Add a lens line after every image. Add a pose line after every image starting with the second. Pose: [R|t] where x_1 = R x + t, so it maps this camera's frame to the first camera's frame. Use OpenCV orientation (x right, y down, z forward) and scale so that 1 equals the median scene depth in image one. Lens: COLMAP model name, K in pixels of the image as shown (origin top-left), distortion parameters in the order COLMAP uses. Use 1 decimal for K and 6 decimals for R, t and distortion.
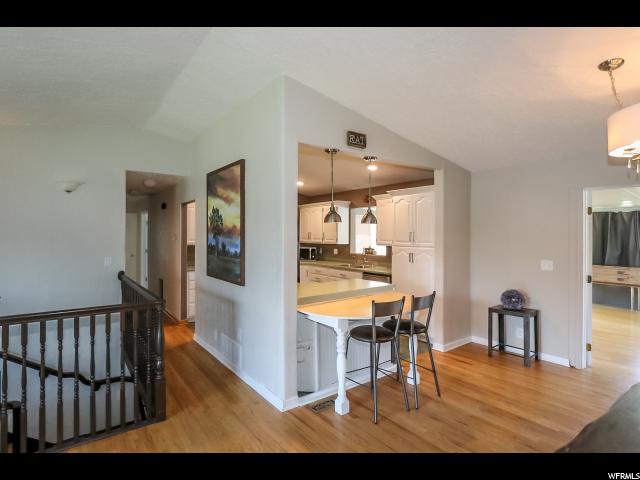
lens RADIAL K [[323.5, 0, 319.3], [0, 323.5, 232.3], [0, 0, 1]] dist [-0.013815, -0.000691]
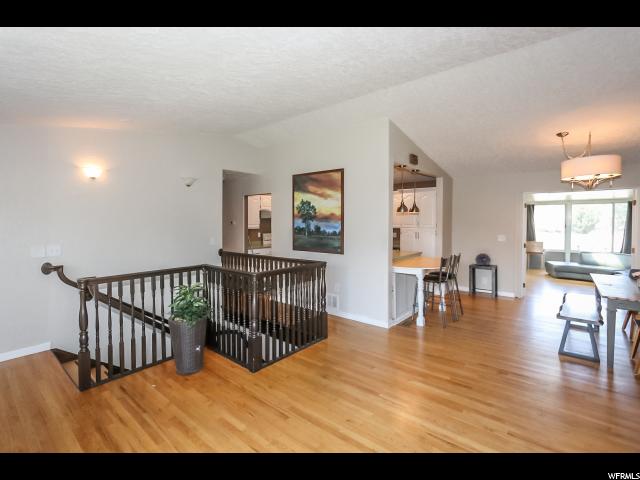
lens RADIAL K [[306.9, 0, 307.9], [0, 306.9, 227.4], [0, 0, 1]] dist [-0.013699, 0.001760]
pose [[0.971696, -0.008516, 0.236083, -0.648941], [0.002364, 0.999650, 0.026331, 0.005171], [-0.236224, -0.025028, 0.971376, -0.294148]]
